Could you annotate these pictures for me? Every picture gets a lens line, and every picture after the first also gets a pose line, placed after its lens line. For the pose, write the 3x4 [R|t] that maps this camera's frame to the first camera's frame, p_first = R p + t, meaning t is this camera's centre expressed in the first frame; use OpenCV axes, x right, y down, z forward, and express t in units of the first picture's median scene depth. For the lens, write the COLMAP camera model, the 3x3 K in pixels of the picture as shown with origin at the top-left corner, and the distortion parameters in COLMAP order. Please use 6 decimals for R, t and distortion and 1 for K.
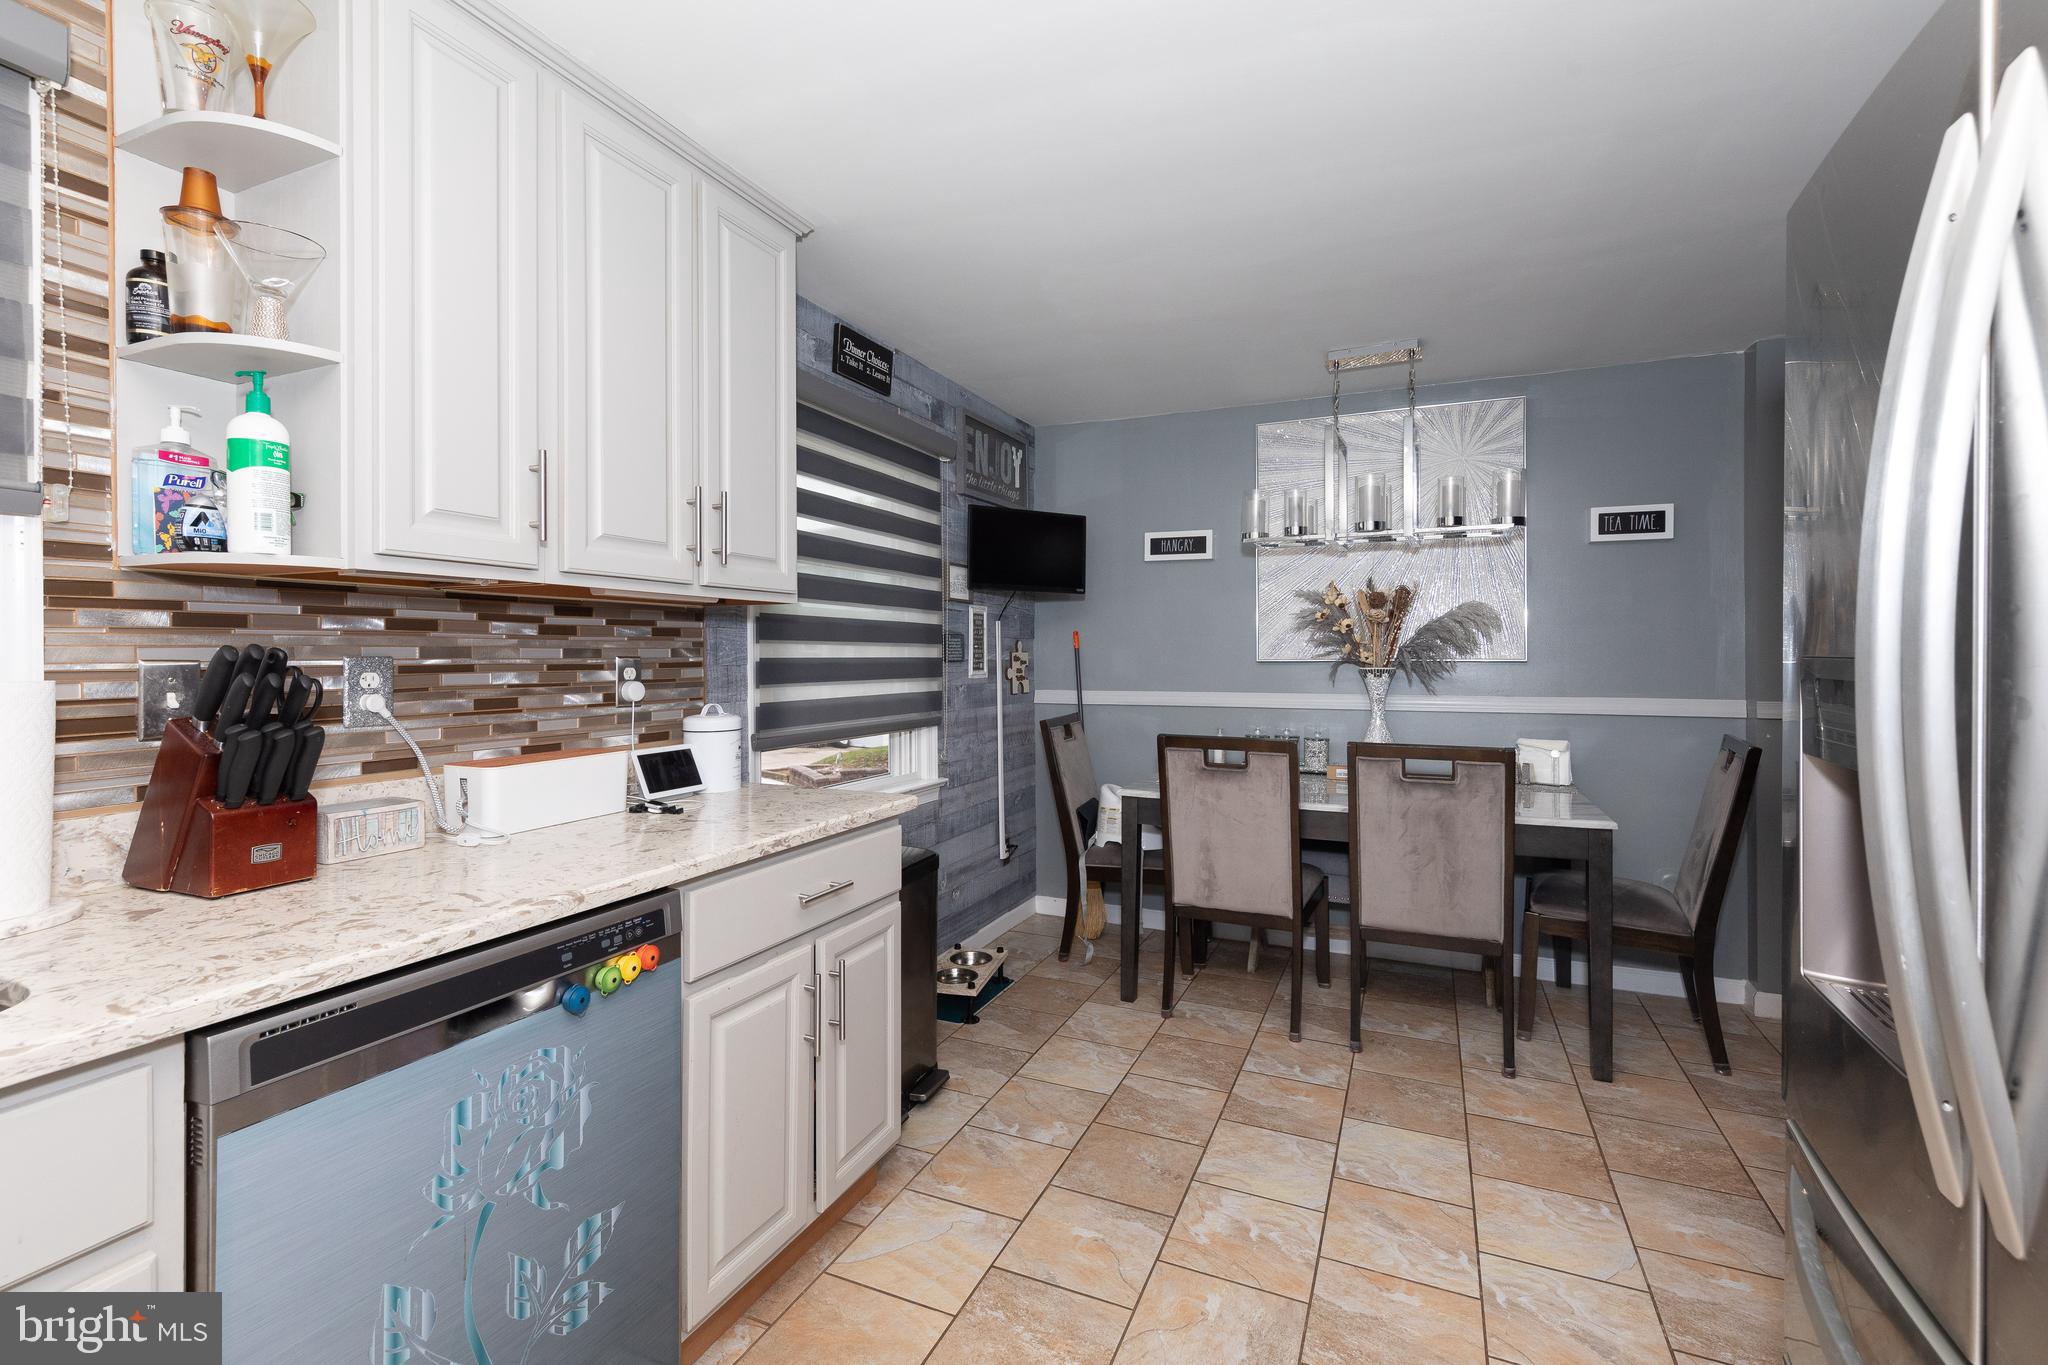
lens RADIAL K [[897.4, 0, 1029.4], [0, 897.4, 659.8], [0, 0, 1]] dist [0.000823, 0.000155]
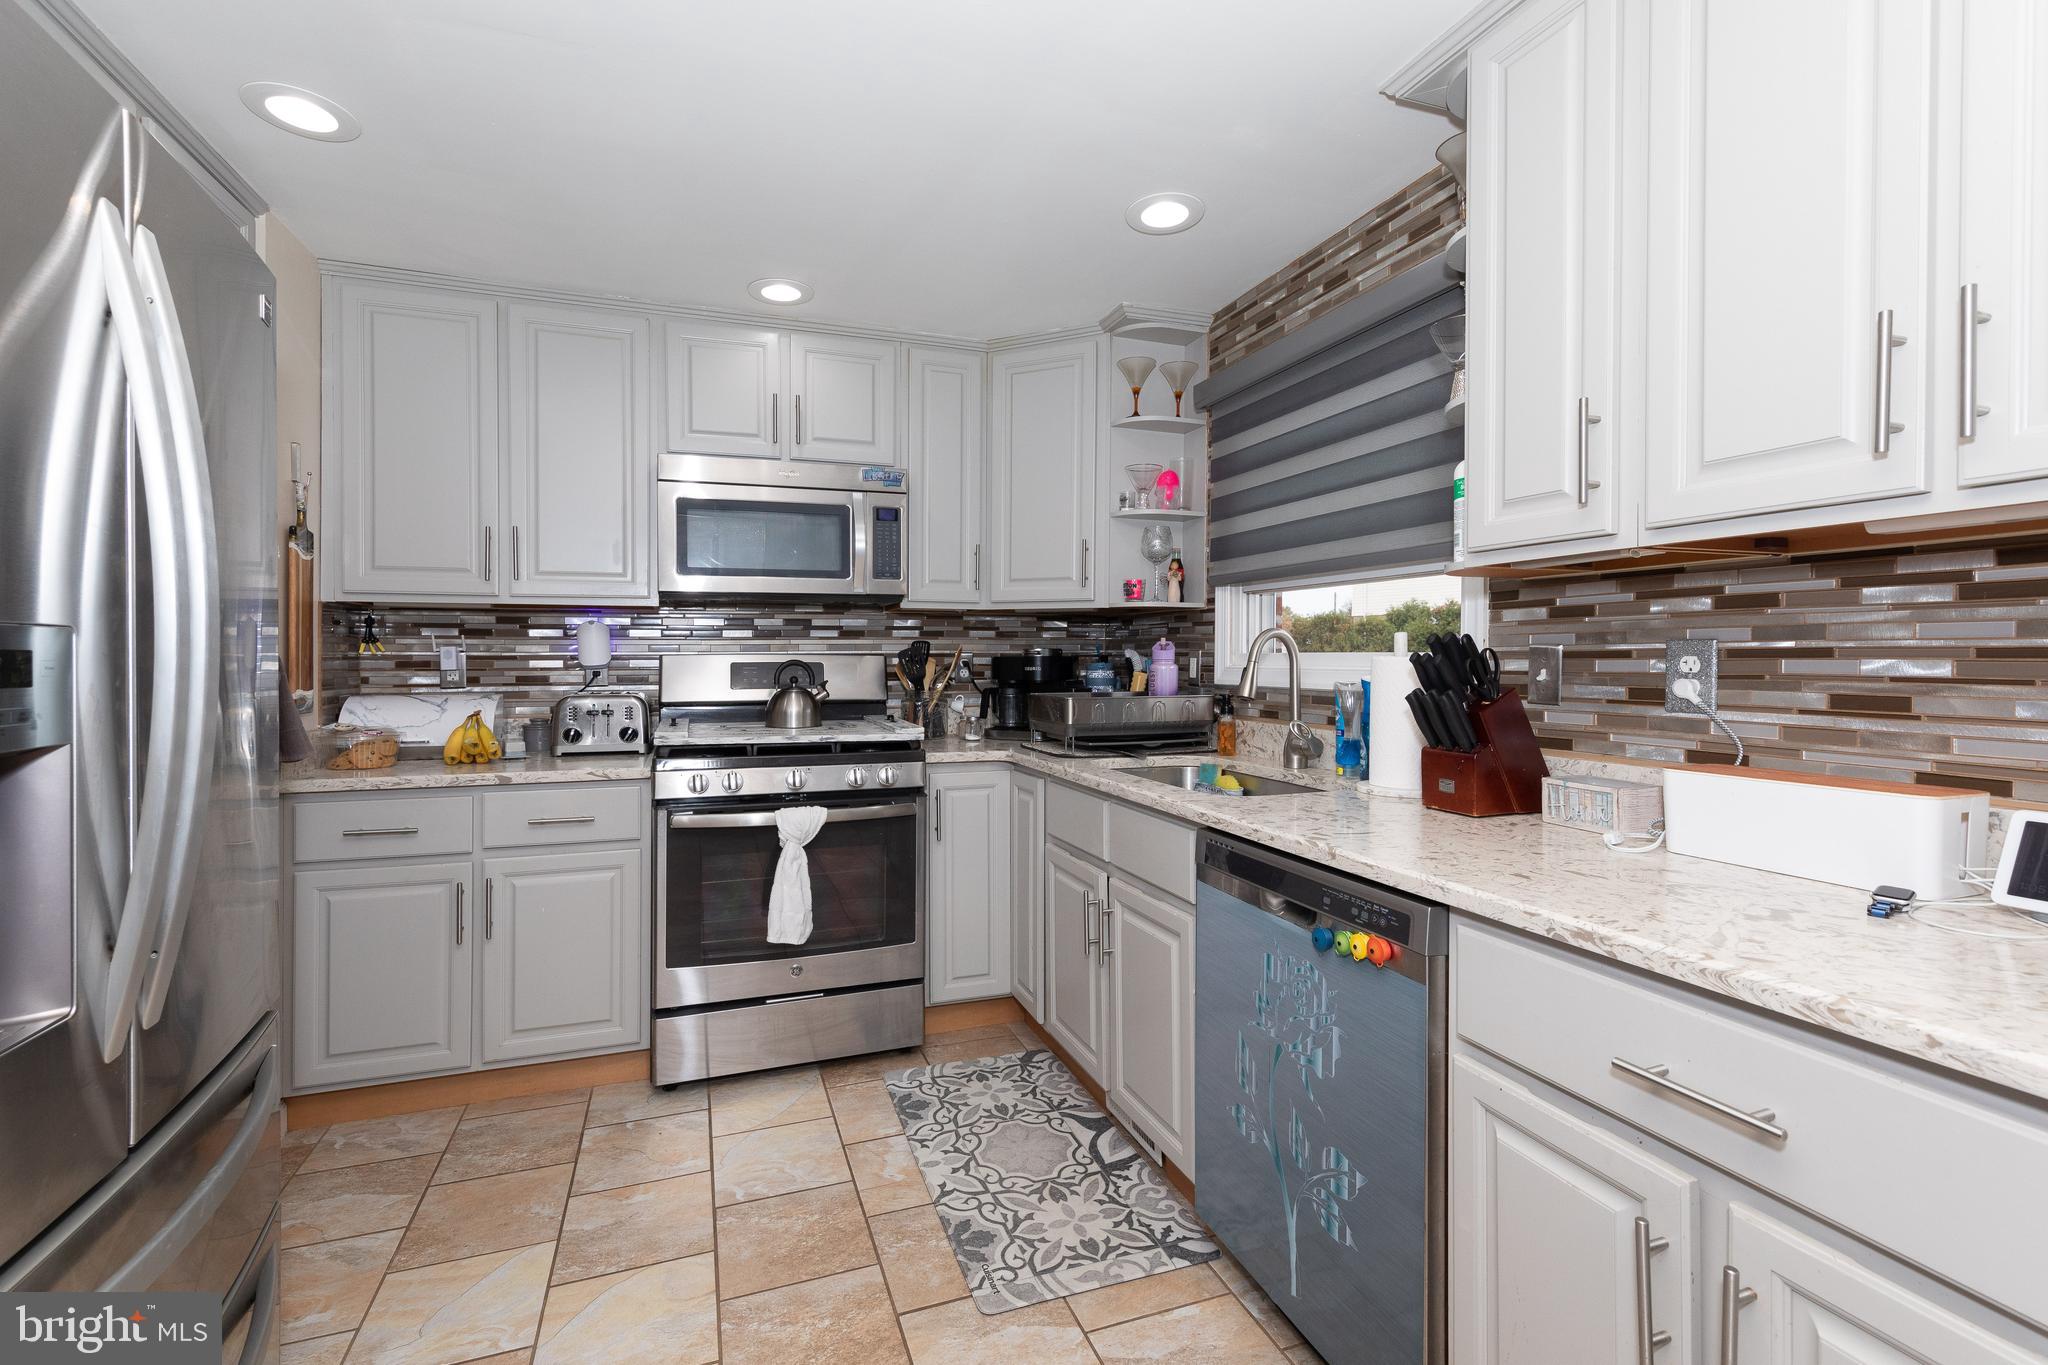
lens RADIAL K [[897.4, 0, 1029.4], [0, 897.4, 659.8], [0, 0, 1]] dist [0.000823, 0.000155]
pose [[-0.714766, 0.003114, -0.699357, 0.418525], [-0.003247, 0.999965, 0.007771, 0.012771], [0.699356, 0.007825, -0.714730, 1.170672]]
